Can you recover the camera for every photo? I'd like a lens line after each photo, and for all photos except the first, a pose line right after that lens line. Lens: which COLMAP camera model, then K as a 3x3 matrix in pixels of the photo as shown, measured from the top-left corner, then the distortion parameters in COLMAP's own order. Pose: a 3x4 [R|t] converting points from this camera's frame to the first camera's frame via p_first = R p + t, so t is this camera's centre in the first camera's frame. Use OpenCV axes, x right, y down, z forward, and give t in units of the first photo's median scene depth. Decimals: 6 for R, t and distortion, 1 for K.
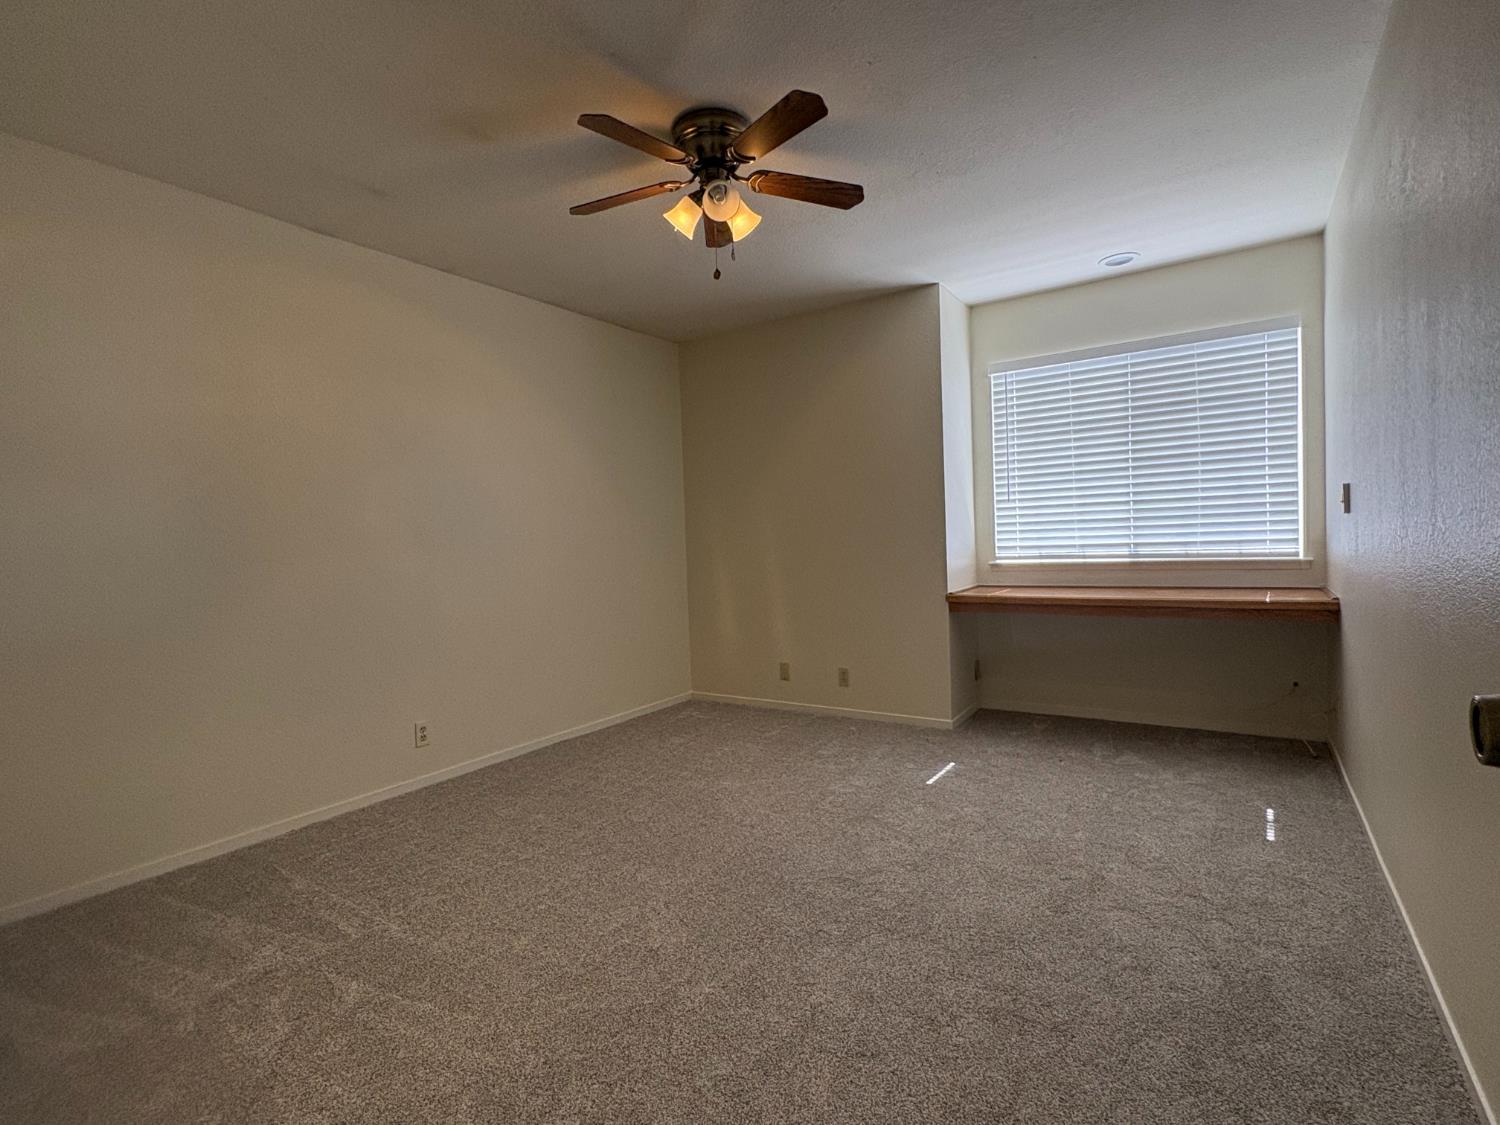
lens RADIAL K [[729.5, 0, 744.7], [0, 729.5, 557.9], [0, 0, 1]] dist [0.005739, 0.000776]
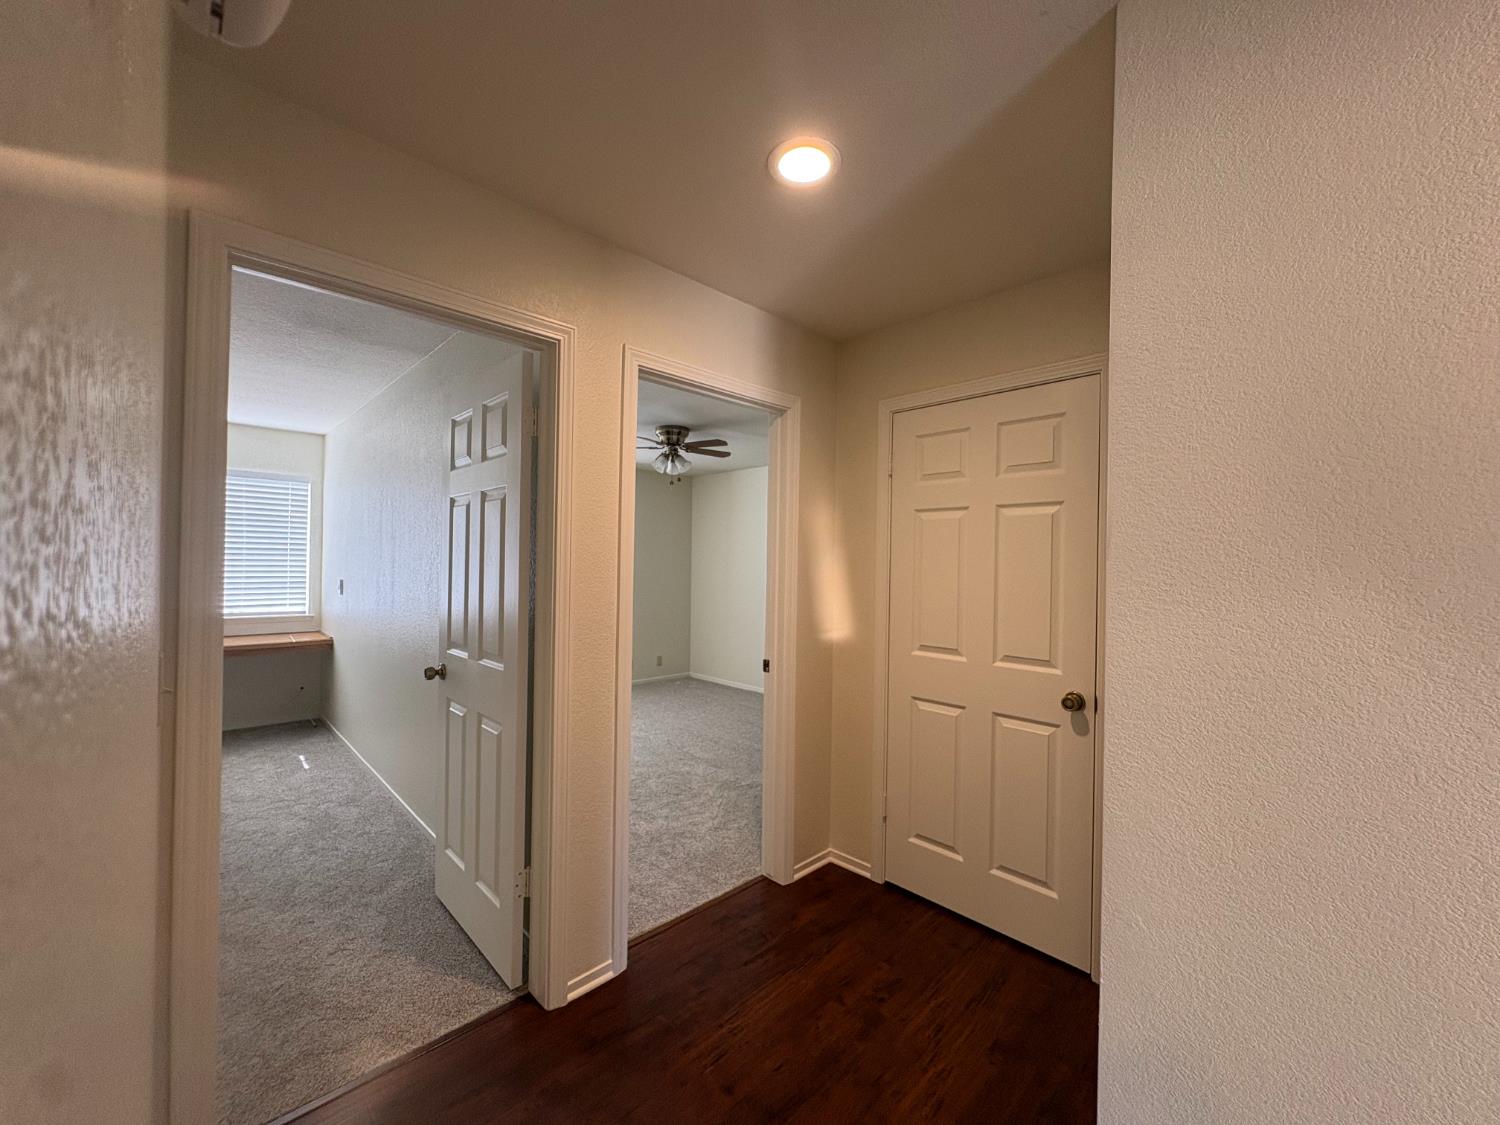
lens RADIAL K [[598.4, 0, 751.3], [0, 598.4, 560.7], [0, 0, 1]] dist [-0.004770, -0.000223]
pose [[0.204896, 0.048467, 0.977583, -0.427395], [0.006392, 0.998686, -0.050853, -0.050491], [-0.978763, 0.016668, 0.204316, -0.333335]]
